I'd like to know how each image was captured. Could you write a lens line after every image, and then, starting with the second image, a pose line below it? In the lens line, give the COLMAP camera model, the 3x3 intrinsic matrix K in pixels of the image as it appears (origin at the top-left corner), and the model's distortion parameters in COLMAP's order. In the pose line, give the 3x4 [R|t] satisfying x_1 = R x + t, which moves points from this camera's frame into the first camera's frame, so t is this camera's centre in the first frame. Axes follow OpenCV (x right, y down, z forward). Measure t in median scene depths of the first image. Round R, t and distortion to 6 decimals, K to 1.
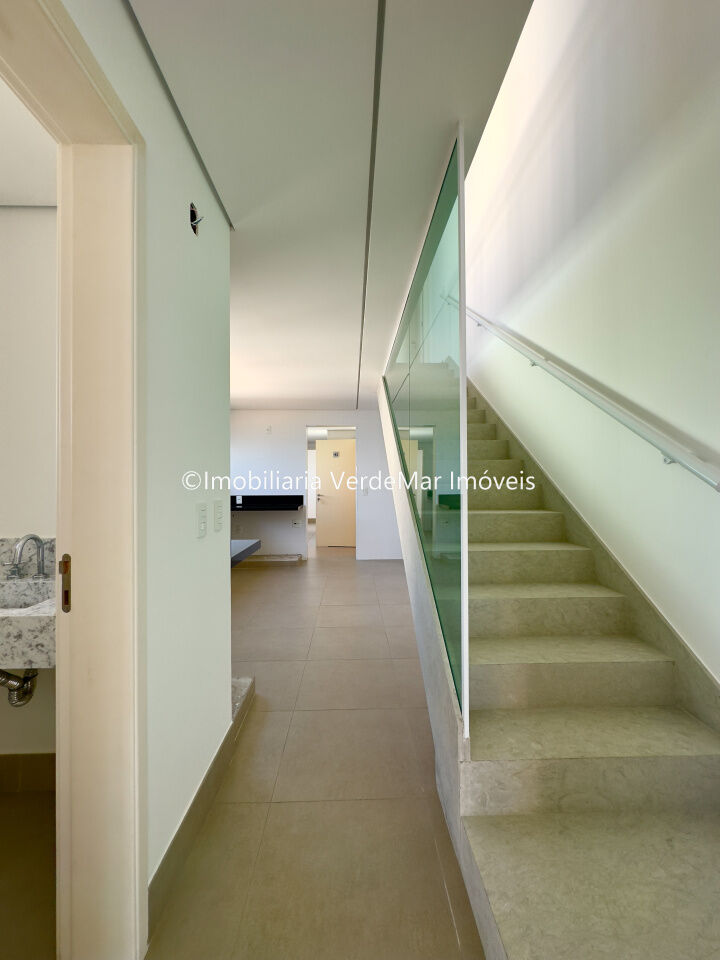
lens RADIAL K [[390.3, 0, 360.0], [0, 390.3, 480.0], [0, 0, 1]] dist [0.001713, 0.000255]
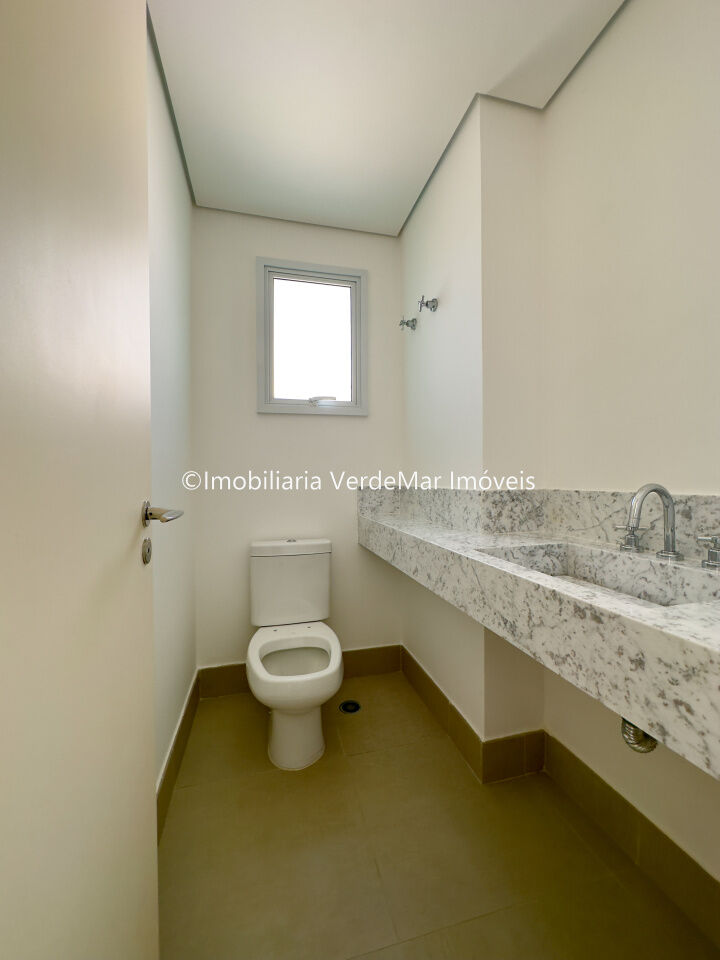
lens RADIAL K [[390.3, 0, 360.0], [0, 390.3, 480.0], [0, 0, 1]] dist [0.001713, 0.000255]
pose [[0.240686, 0.014407, -0.970496, -0.361374], [0.011847, 0.999772, 0.017780, 0.117706], [0.970531, -0.015777, 0.240461, 0.407576]]
